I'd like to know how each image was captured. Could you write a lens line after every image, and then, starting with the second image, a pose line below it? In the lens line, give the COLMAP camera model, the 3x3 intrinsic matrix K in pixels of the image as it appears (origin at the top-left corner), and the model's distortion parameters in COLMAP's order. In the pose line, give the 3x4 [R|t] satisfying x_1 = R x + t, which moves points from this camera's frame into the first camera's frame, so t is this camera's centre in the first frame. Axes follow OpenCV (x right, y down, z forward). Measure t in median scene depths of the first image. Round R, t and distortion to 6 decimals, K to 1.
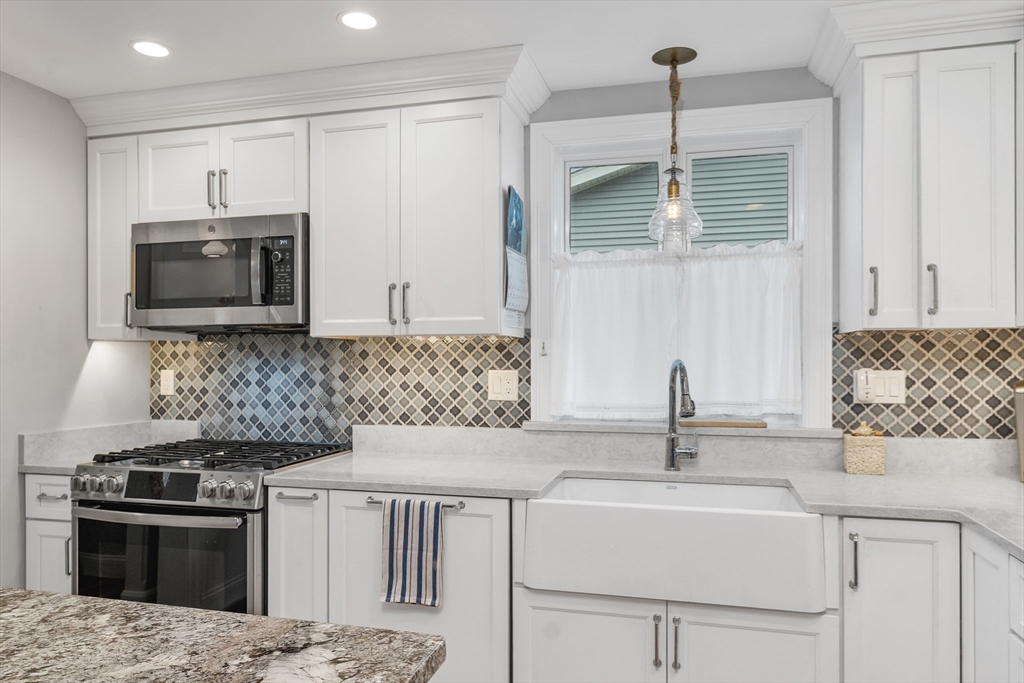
lens RADIAL K [[682.5, 0, 512.0], [0, 682.5, 341.5], [0, 0, 1]] dist [-0.003152, -0.003453]
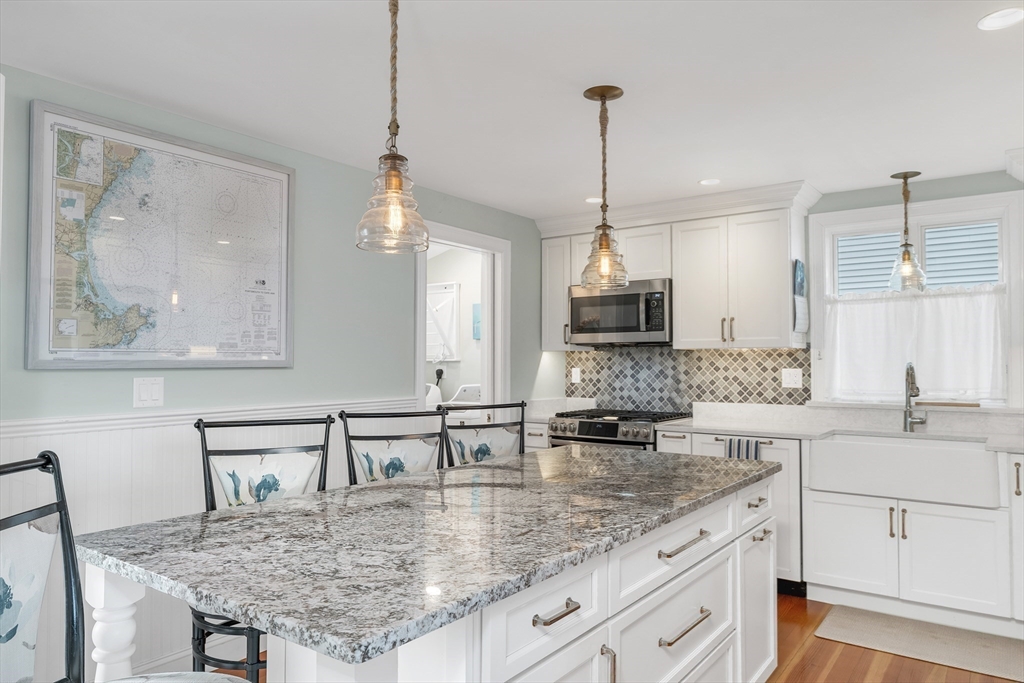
lens RADIAL K [[682.5, 0, 512.0], [0, 682.5, 341.5], [0, 0, 1]] dist [-0.003152, -0.003453]
pose [[0.929770, -0.009806, -0.368011, -0.033892], [0.008170, 0.999949, -0.006003, -0.017456], [0.368051, 0.002575, 0.929802, -0.721844]]
